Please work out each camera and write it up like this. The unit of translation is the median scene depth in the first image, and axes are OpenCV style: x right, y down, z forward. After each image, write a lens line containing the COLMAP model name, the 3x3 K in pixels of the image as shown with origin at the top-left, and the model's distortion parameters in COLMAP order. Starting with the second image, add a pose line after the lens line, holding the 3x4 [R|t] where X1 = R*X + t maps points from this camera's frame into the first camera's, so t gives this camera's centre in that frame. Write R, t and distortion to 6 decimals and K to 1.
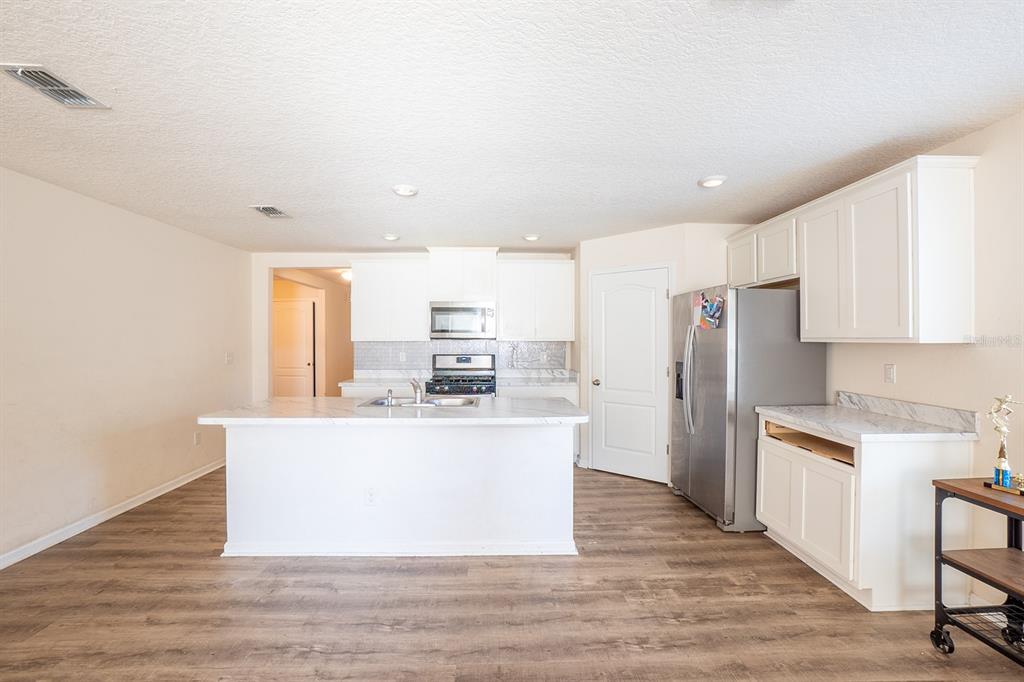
lens RADIAL K [[462.3, 0, 510.1], [0, 462.3, 337.1], [0, 0, 1]] dist [-0.067856, 0.028501]
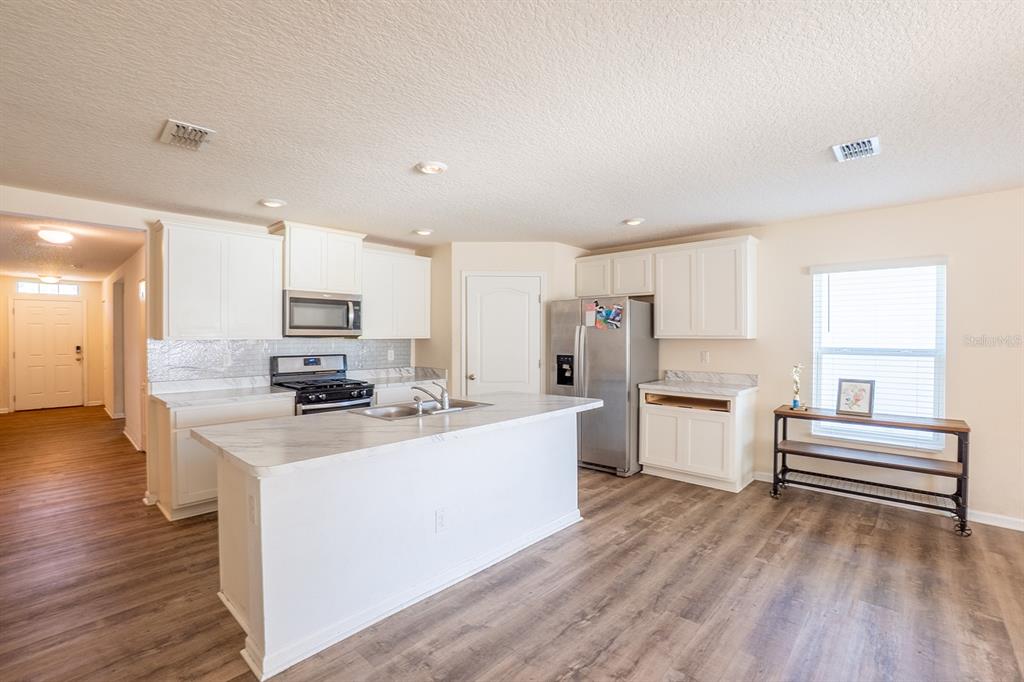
lens RADIAL K [[462.3, 0, 510.1], [0, 462.3, 337.1], [0, 0, 1]] dist [-0.067856, 0.028501]
pose [[0.701773, -0.003173, 0.712393, -0.830431], [-0.001720, 0.999980, 0.006147, -0.002264], [-0.712398, -0.005539, 0.701754, 0.304533]]
